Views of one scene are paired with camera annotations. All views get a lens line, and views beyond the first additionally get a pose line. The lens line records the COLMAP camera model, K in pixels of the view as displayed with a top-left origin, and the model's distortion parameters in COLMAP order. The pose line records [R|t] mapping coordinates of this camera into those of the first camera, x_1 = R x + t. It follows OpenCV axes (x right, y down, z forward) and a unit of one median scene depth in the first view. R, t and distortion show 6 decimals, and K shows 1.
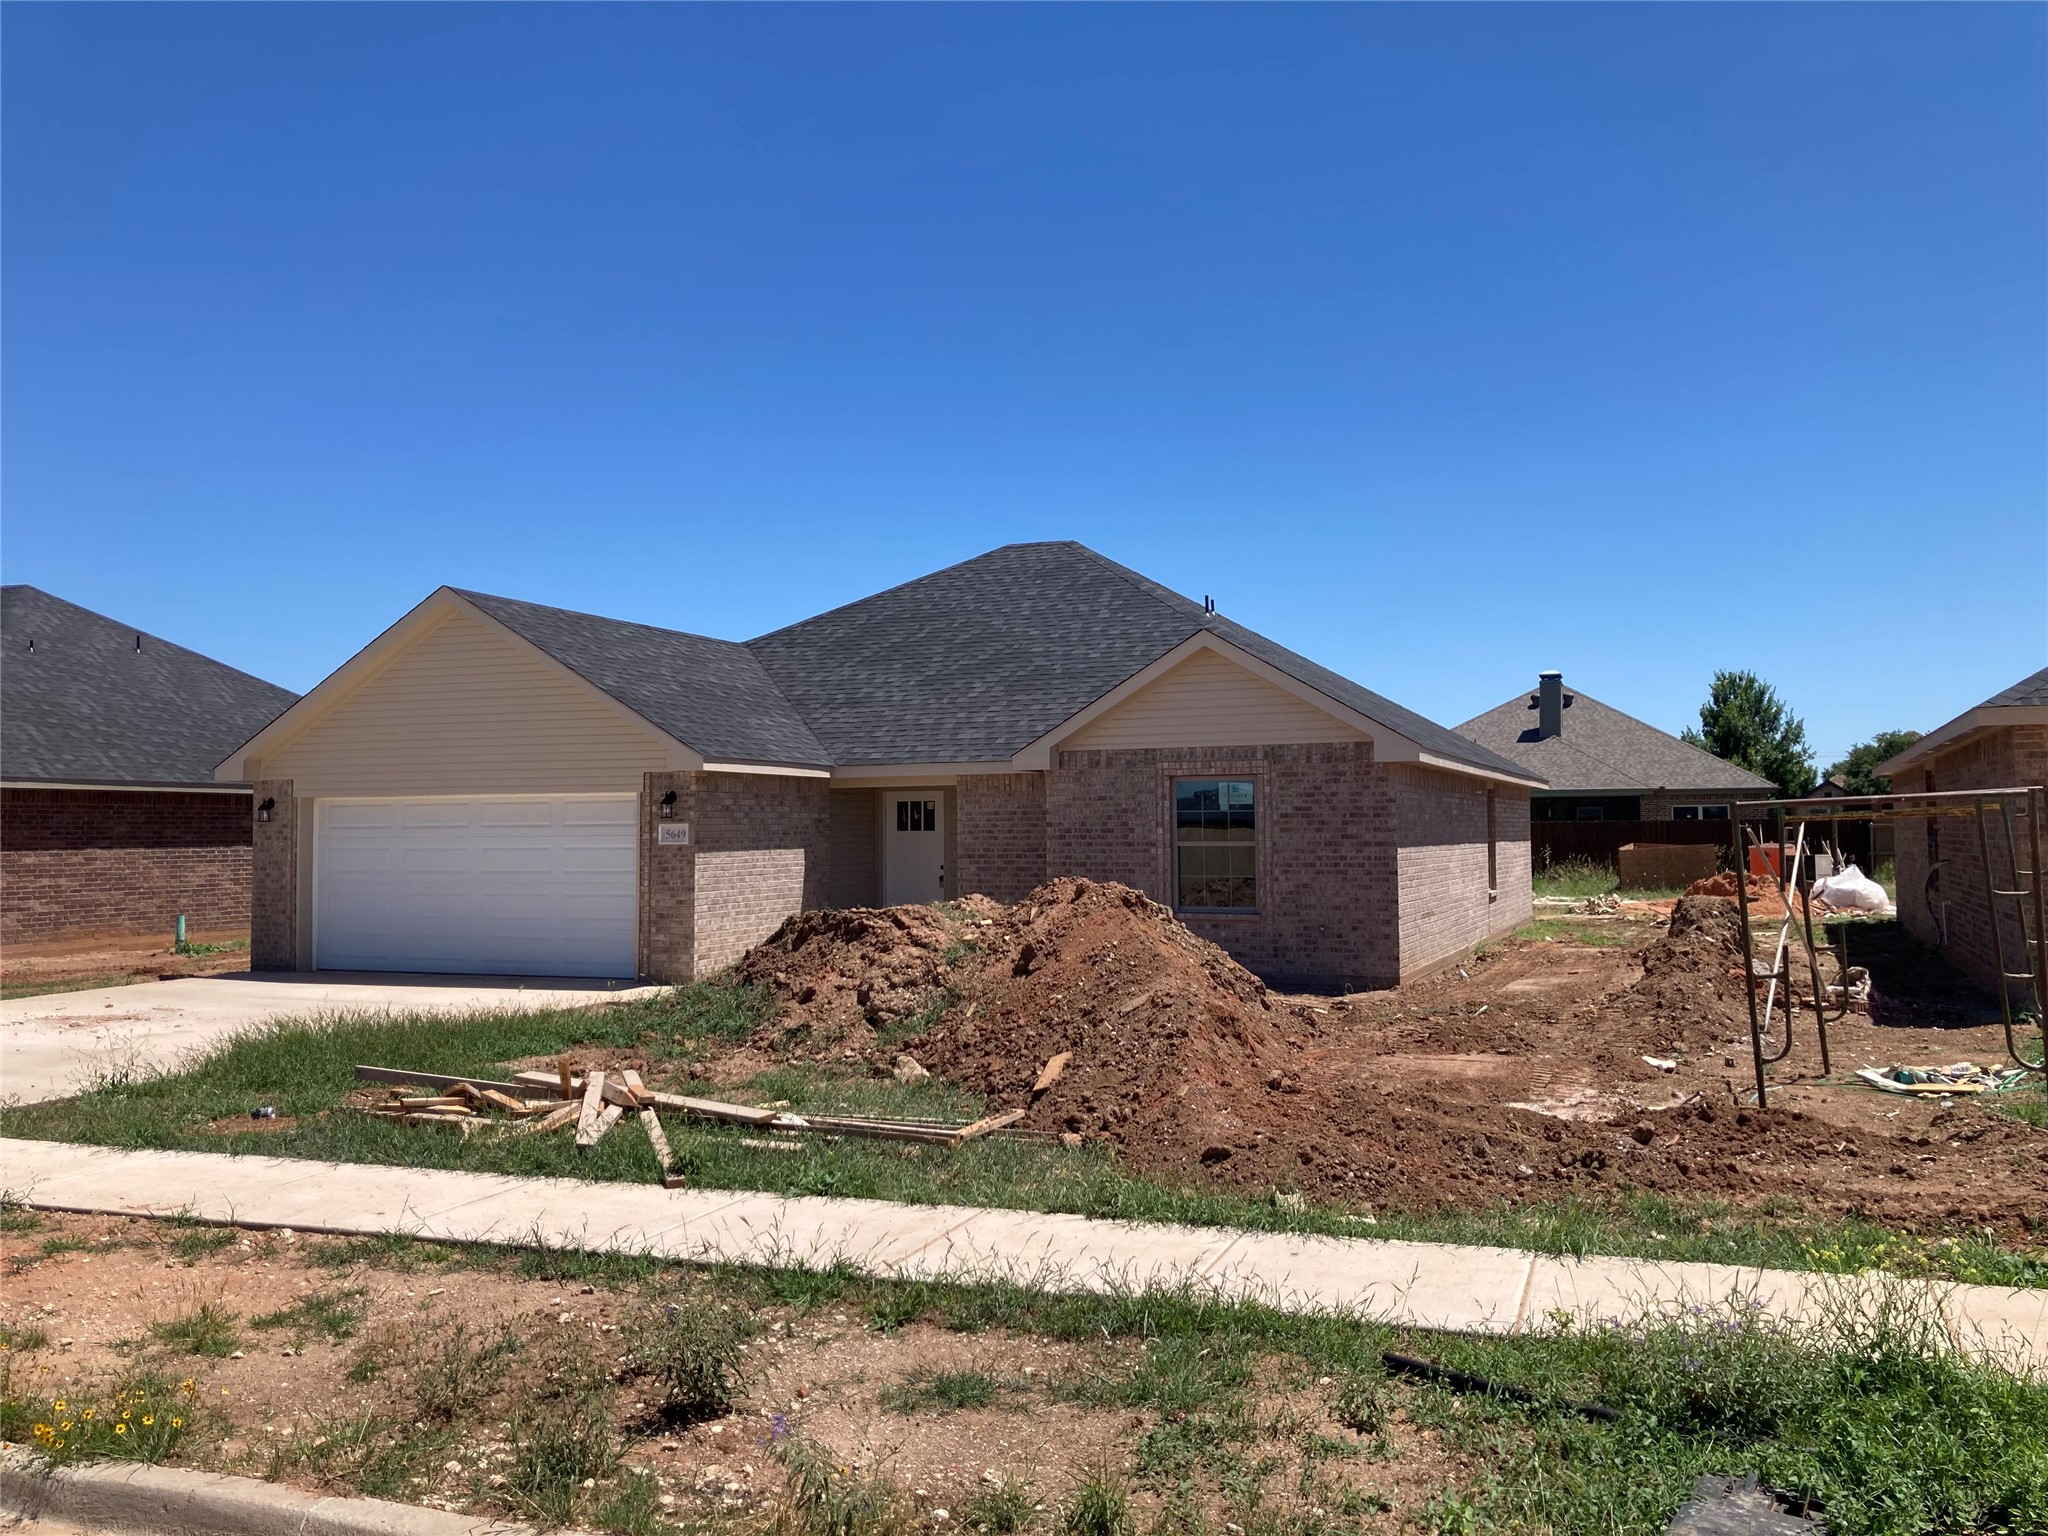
lens RADIAL K [[1656.7, 0, 1024.0], [0, 1656.7, 768.0], [0, 0, 1]] dist [0.119434, -0.274439]
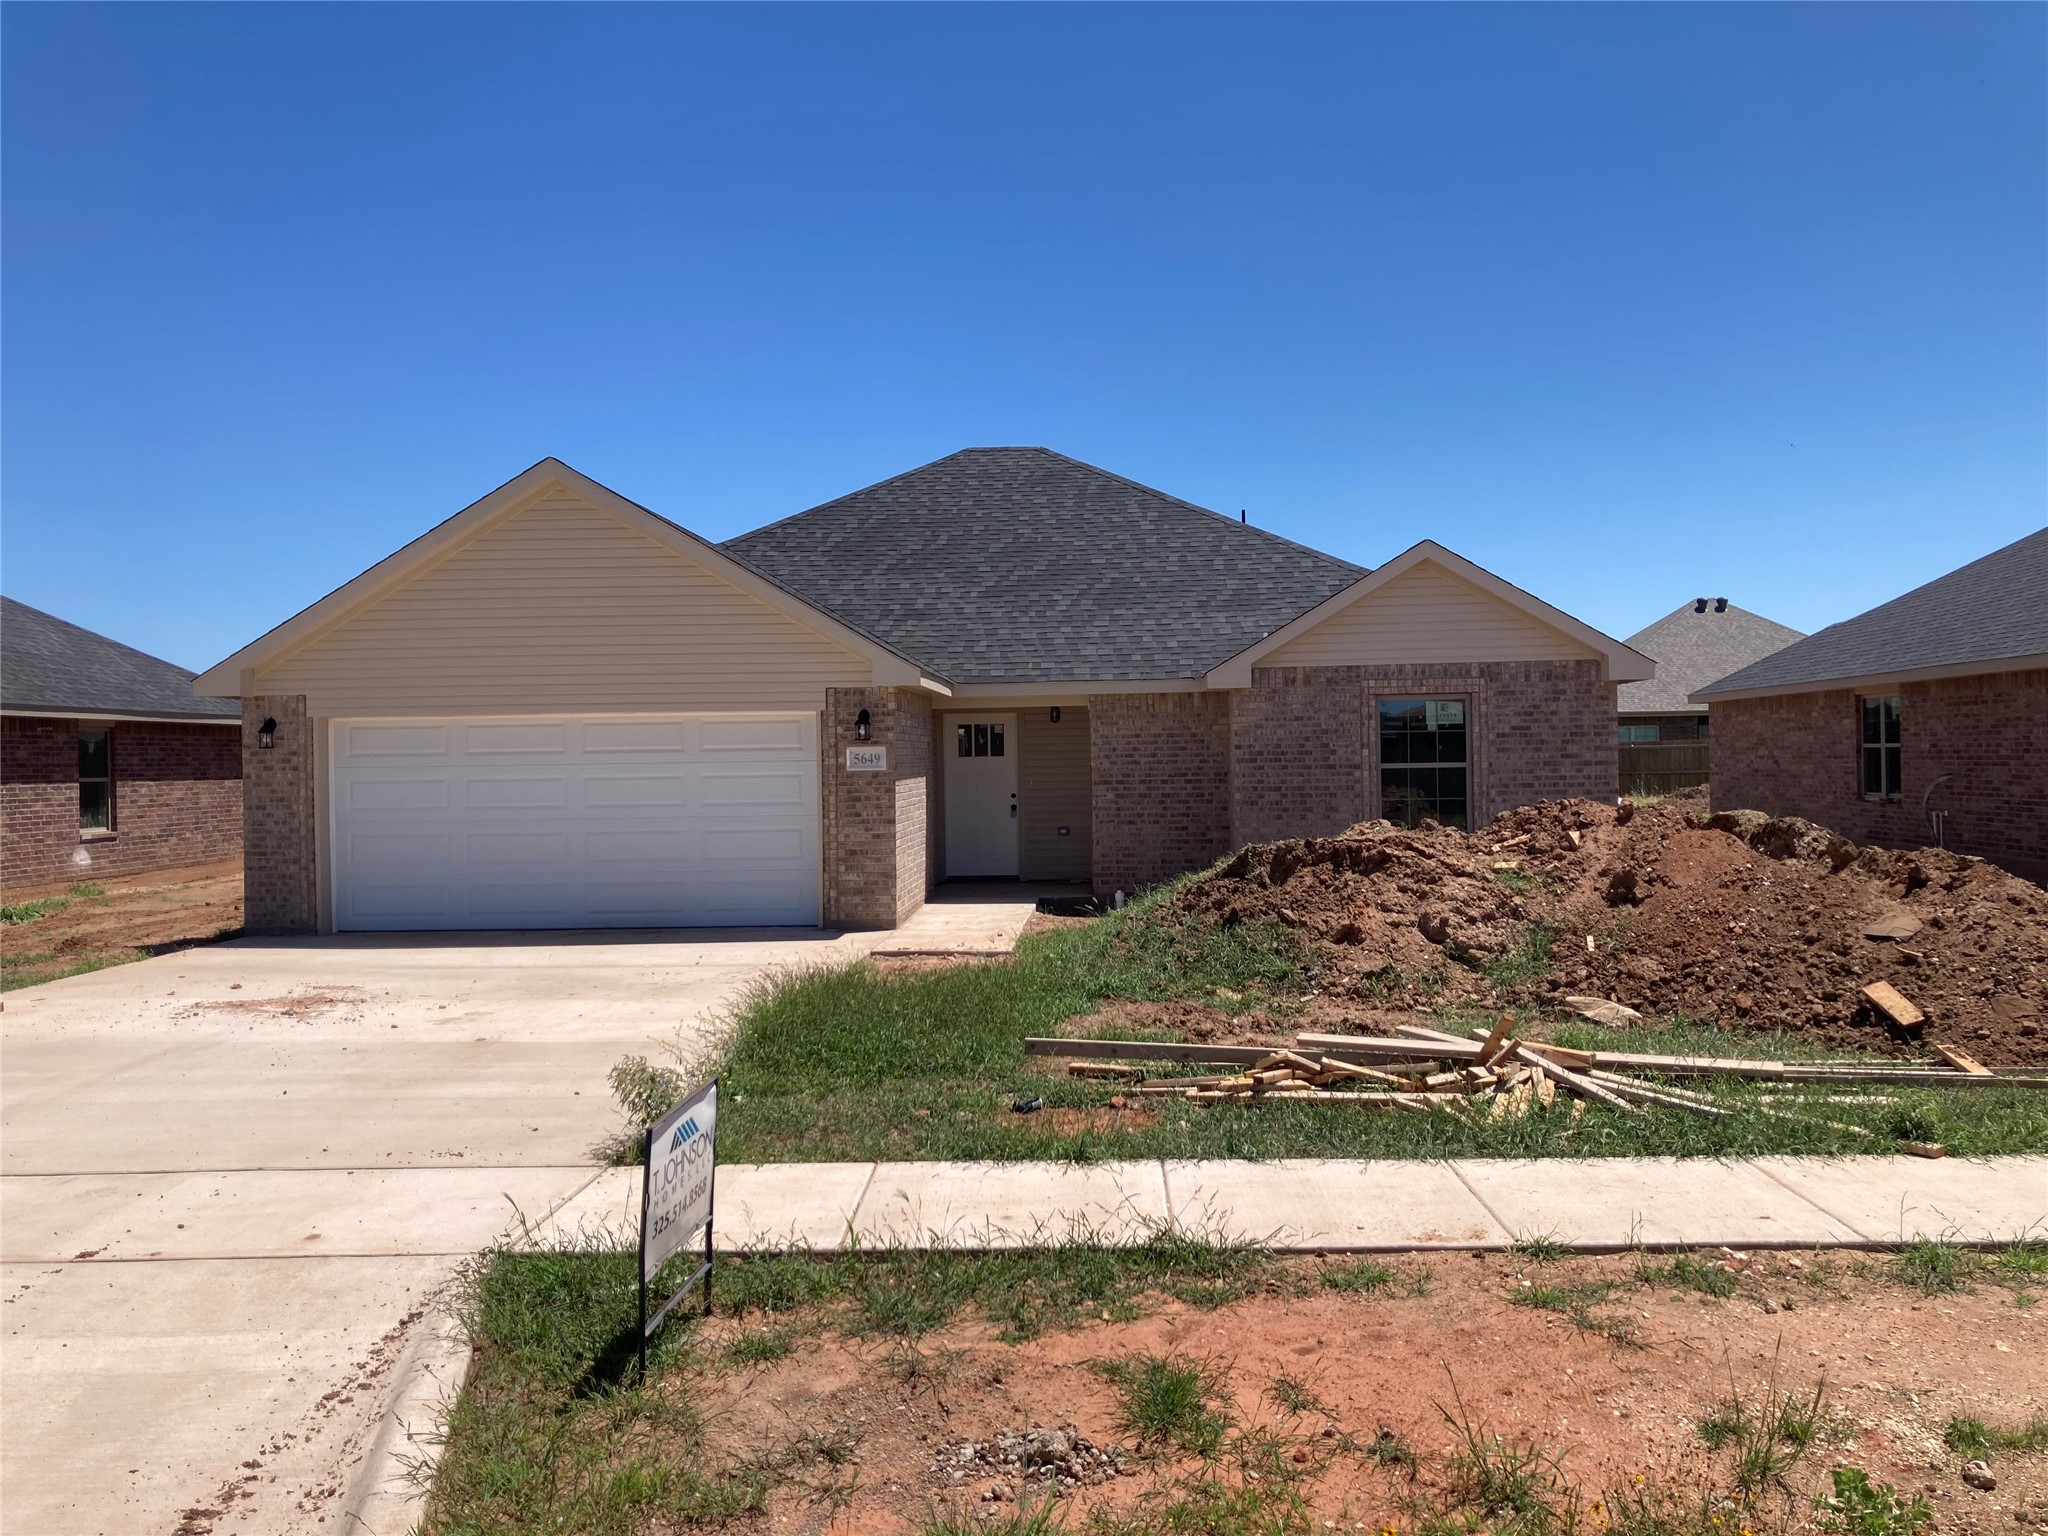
lens RADIAL K [[1656.7, 0, 1024.0], [0, 1656.7, 768.0], [0, 0, 1]] dist [0.119434, -0.274439]
pose [[0.950292, -0.008634, 0.311241, -0.401383], [-0.003722, 0.999229, 0.039085, 0.010370], [-0.311338, -0.038300, 0.949527, 0.154634]]
